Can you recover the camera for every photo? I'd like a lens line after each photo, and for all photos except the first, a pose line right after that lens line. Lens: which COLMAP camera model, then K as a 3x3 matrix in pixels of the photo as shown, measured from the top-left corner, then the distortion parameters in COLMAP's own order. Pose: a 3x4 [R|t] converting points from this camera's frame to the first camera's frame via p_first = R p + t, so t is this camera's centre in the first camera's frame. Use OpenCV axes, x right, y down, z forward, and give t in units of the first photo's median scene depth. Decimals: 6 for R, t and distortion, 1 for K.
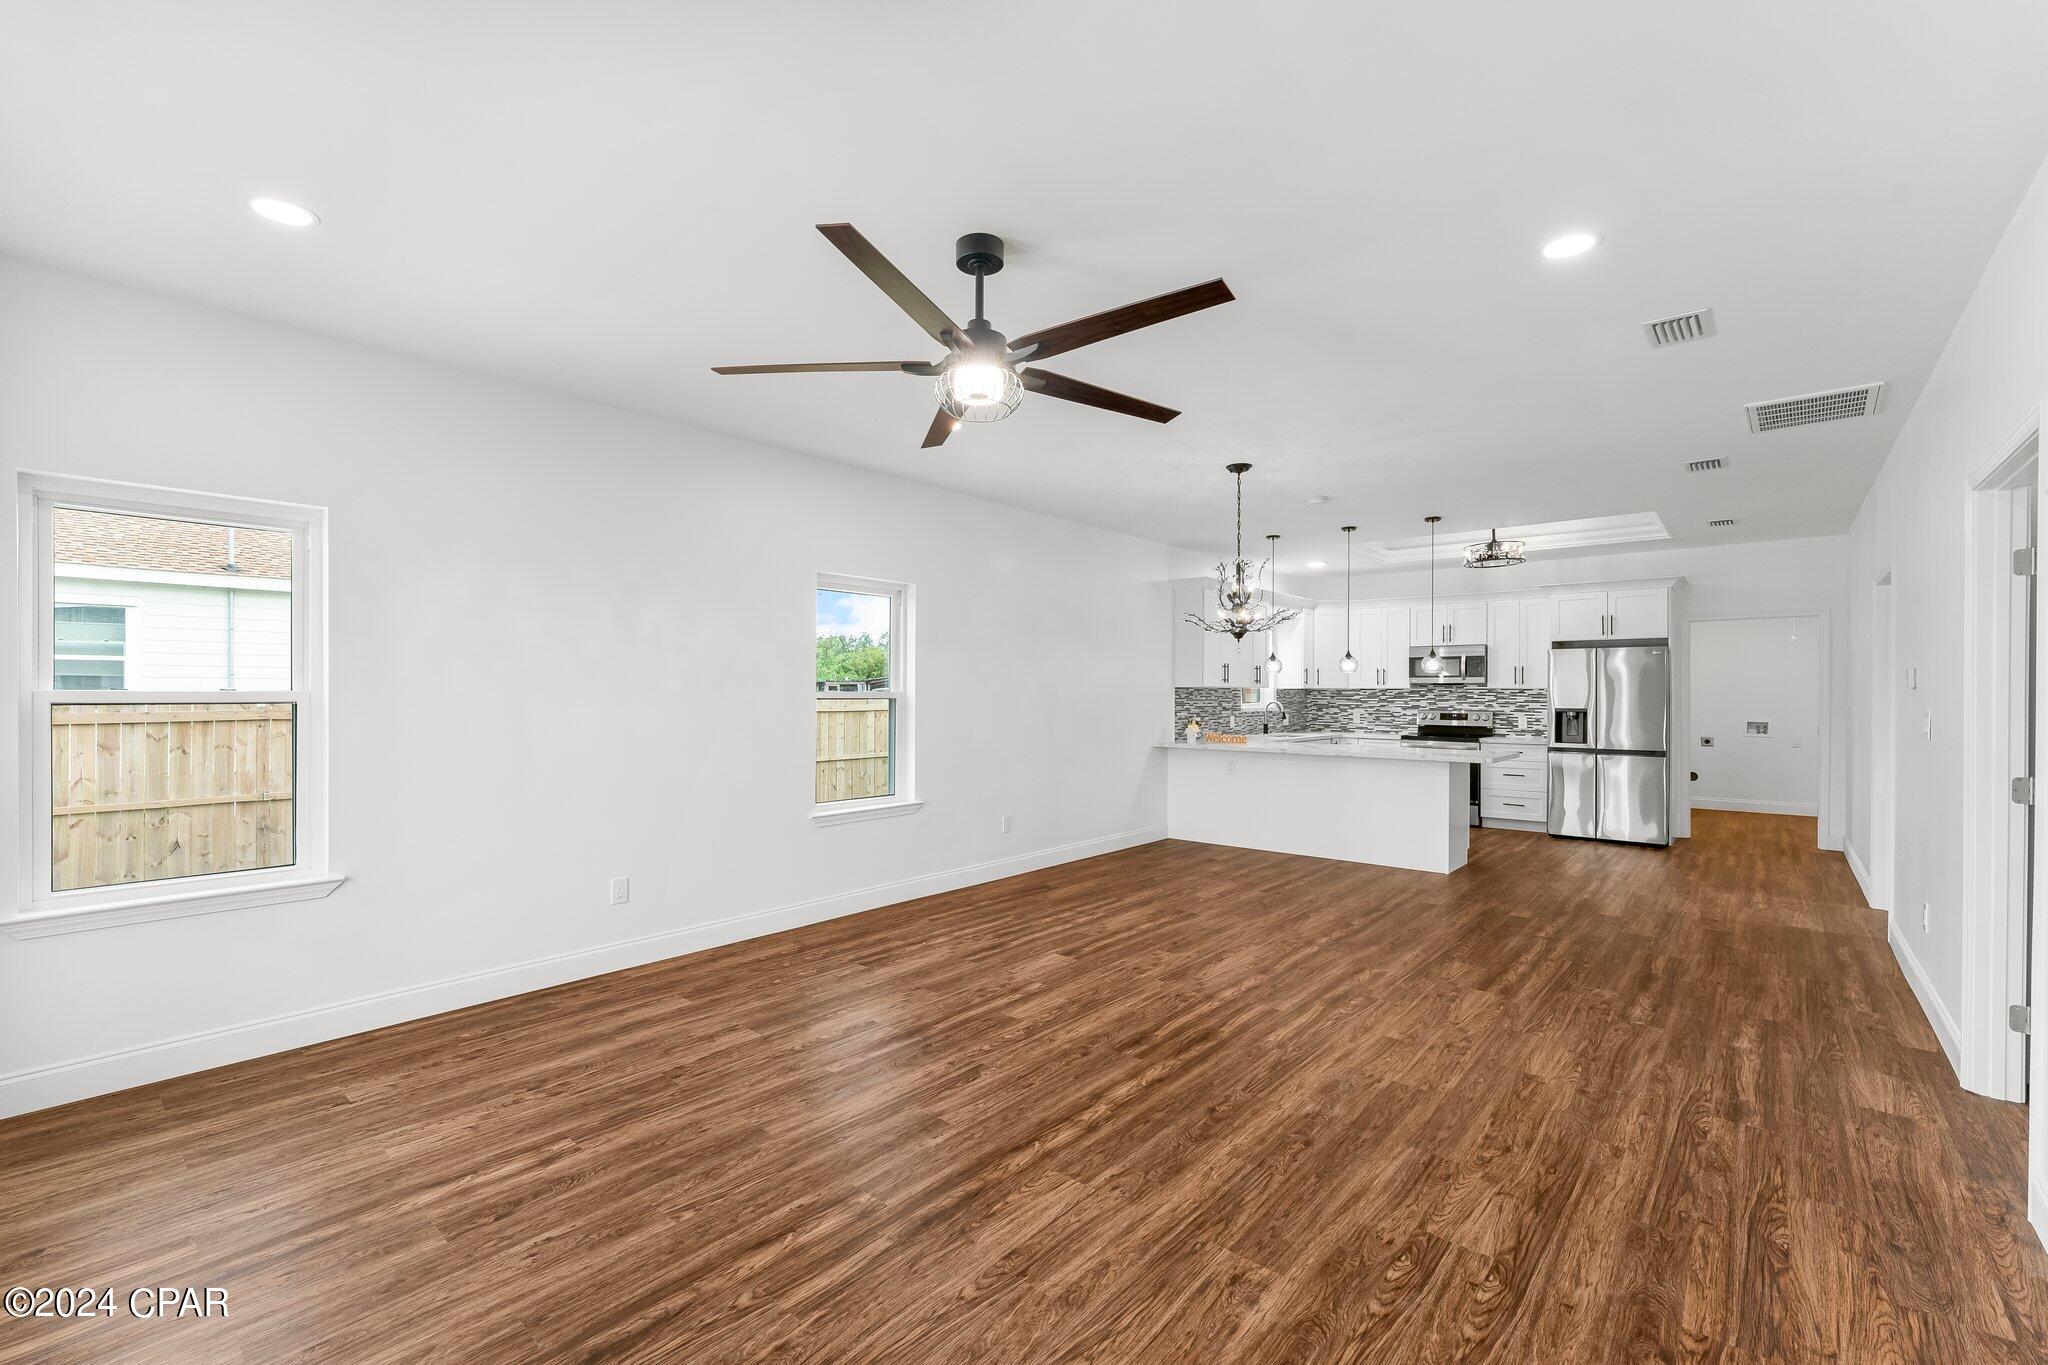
lens RADIAL K [[869.1, 0, 1018.8], [0, 869.1, 690.3], [0, 0, 1]] dist [-0.000956, 0.000018]
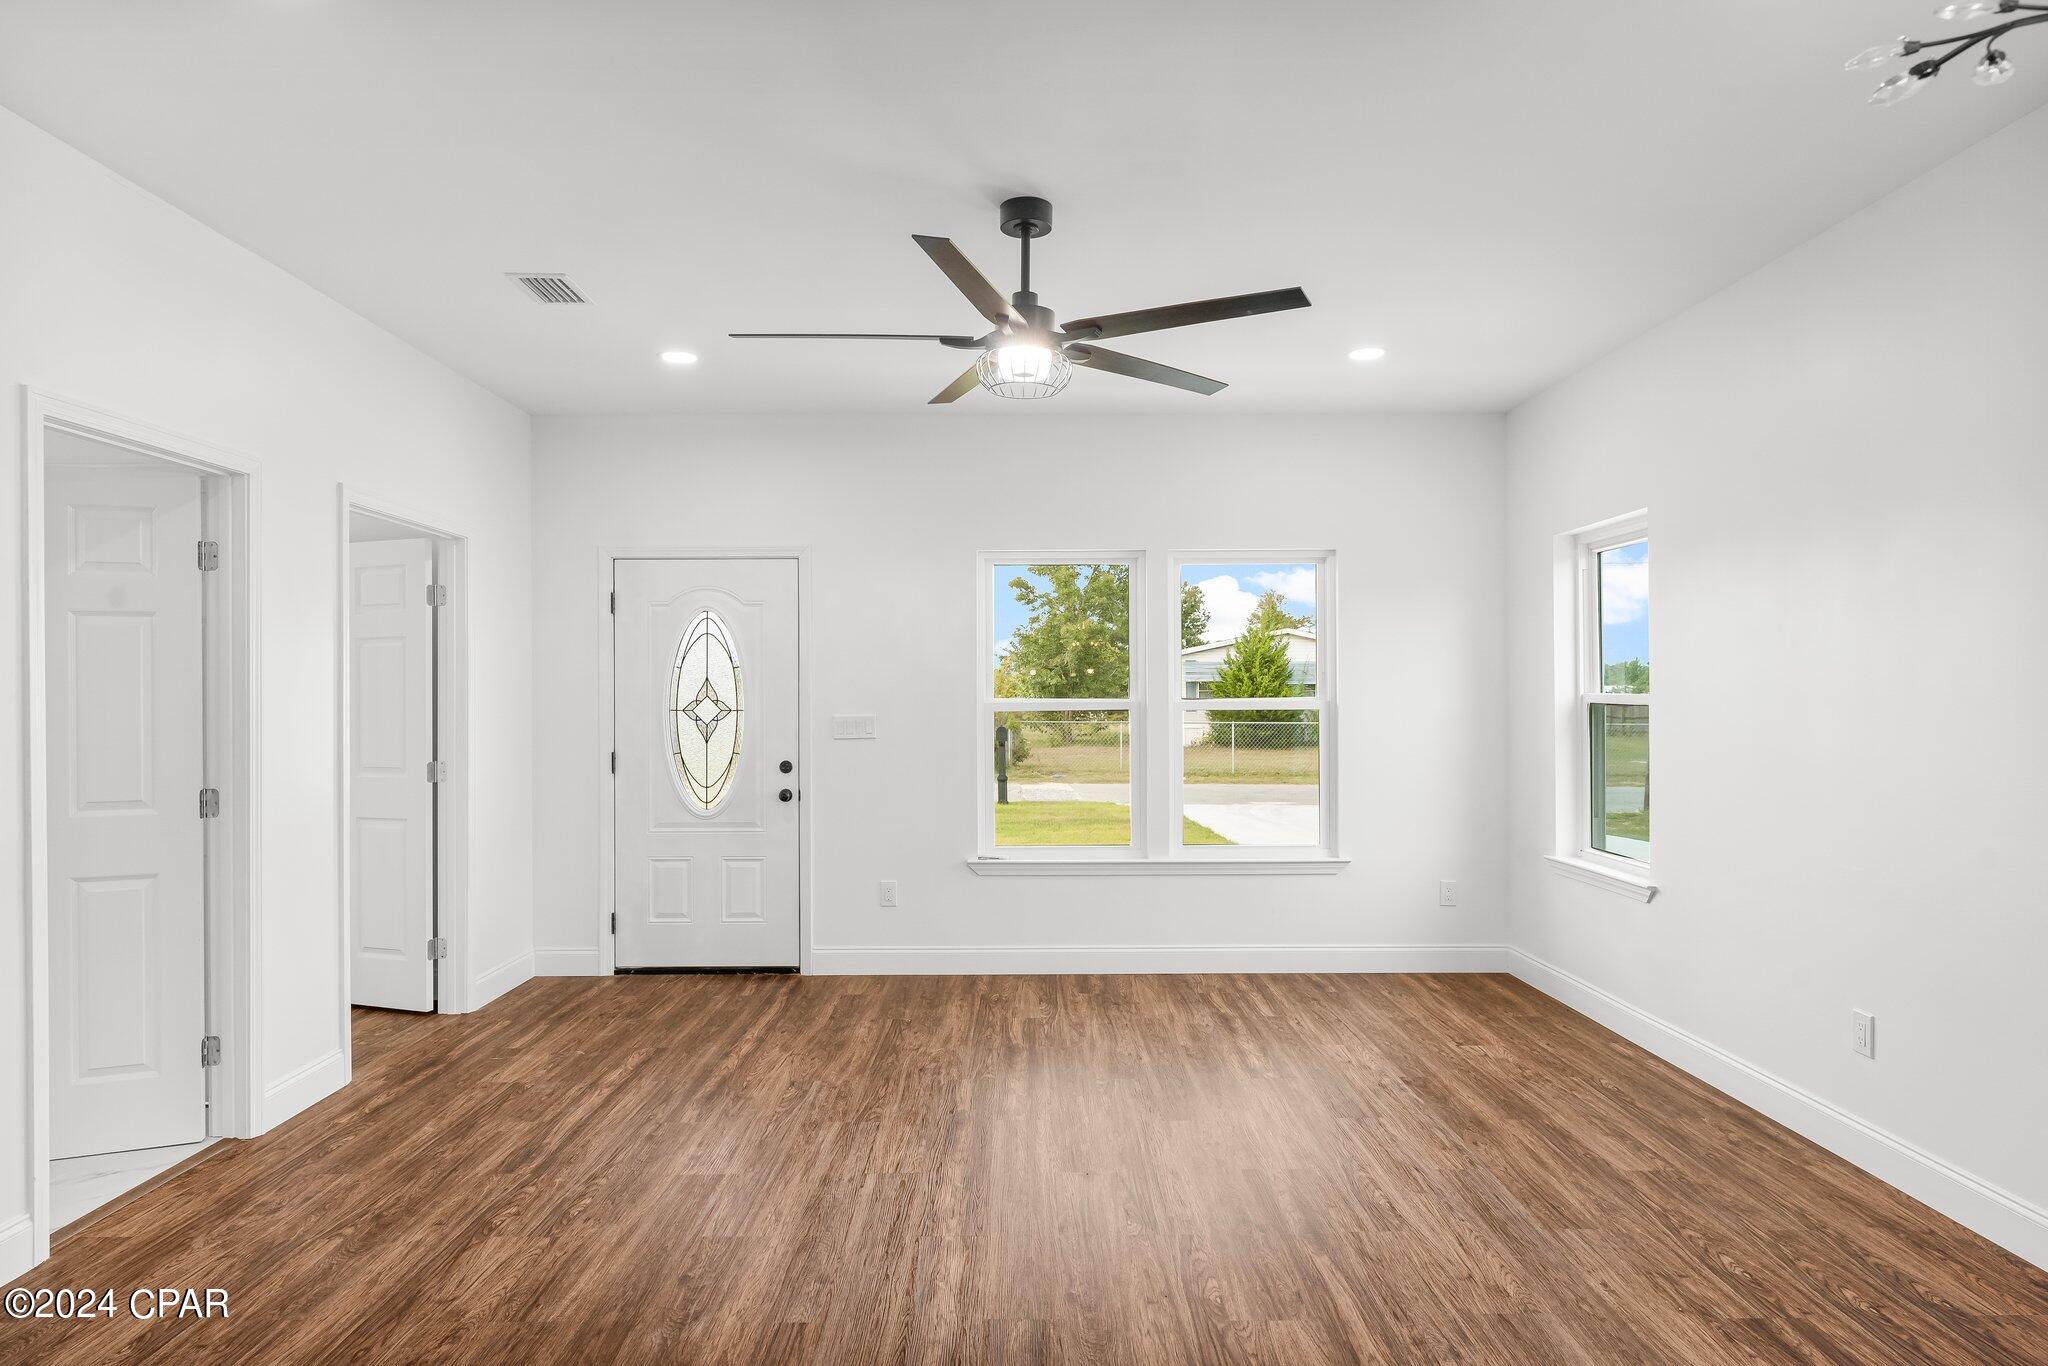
lens RADIAL K [[1193.0, 0, 1026.0], [0, 1193.0, 686.3], [0, 0, 1]] dist [-0.000991, -0.000403]
pose [[-0.750129, -0.005502, -0.661269, 0.703689], [0.002798, 0.999930, -0.011493, 0.005790], [0.661286, -0.010472, -0.750061, 1.739575]]
